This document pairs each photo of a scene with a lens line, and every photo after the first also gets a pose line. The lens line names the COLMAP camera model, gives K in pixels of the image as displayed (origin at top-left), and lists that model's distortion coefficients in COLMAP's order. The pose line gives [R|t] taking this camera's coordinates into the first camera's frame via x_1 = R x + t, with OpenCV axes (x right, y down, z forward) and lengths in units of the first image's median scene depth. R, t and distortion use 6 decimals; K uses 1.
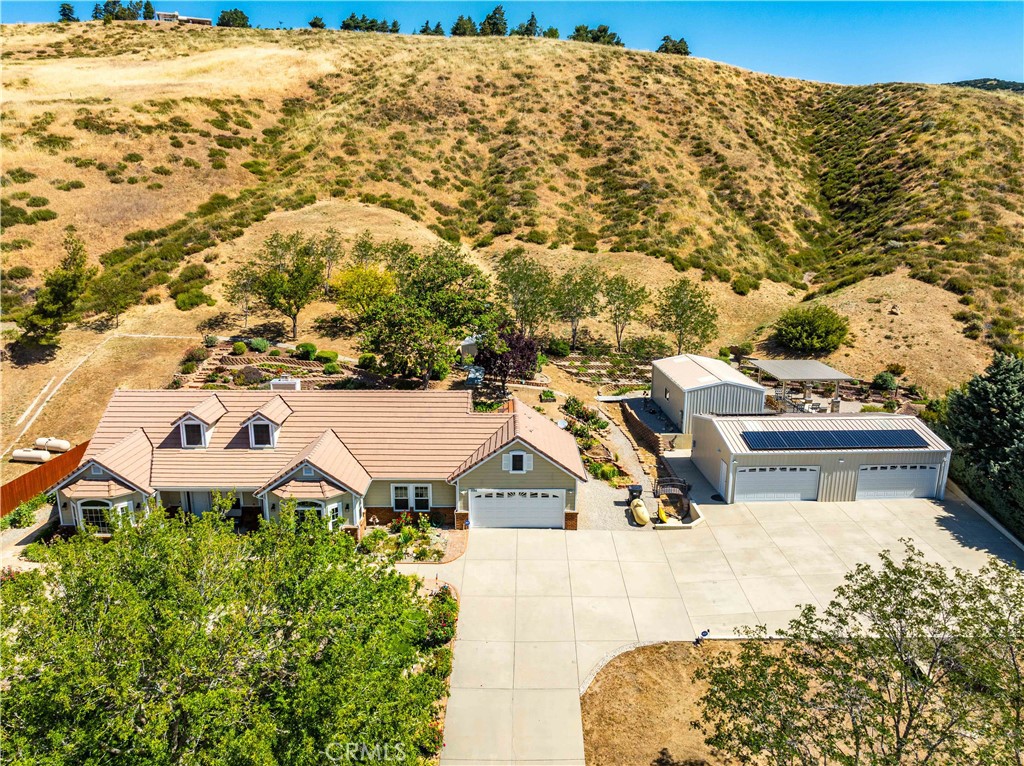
lens RADIAL K [[719.6, 0, 512.0], [0, 719.6, 383.0], [0, 0, 1]] dist [-0.031636, 0.016100]
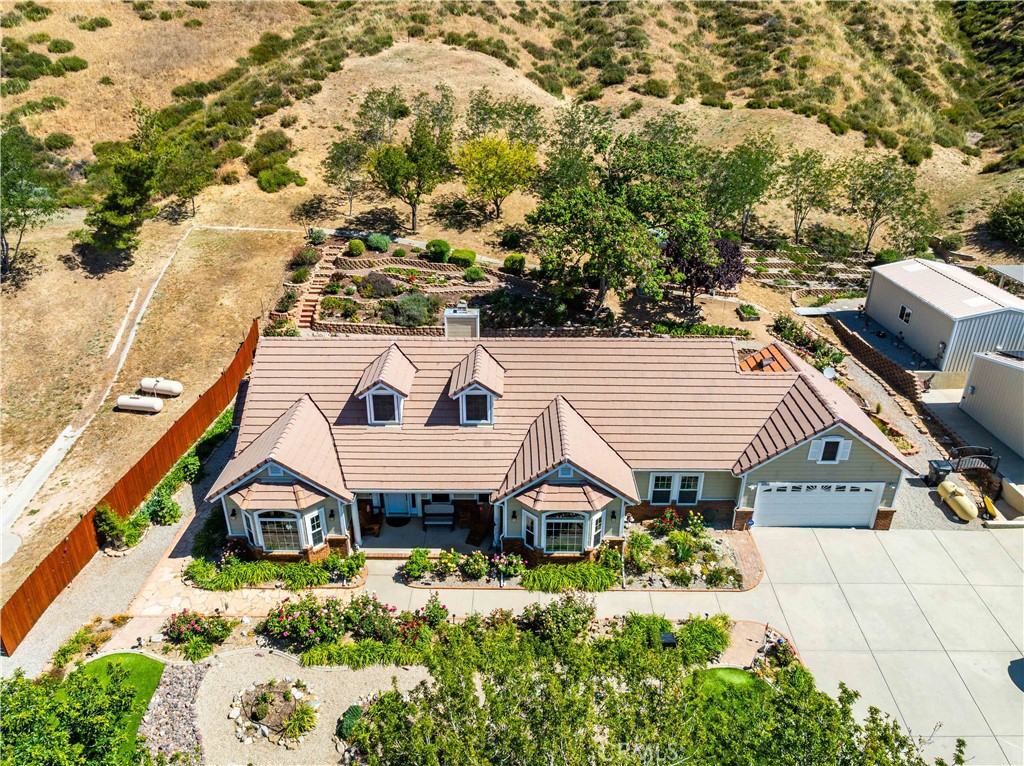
lens RADIAL K [[719.6, 0, 512.0], [0, 719.6, 383.0], [0, 0, 1]] dist [-0.031636, 0.016100]
pose [[0.999897, 0.003821, -0.013866, -0.165322], [-0.000792, 0.977224, 0.212209, -0.060955], [0.014361, -0.212176, 0.977126, 0.152057]]
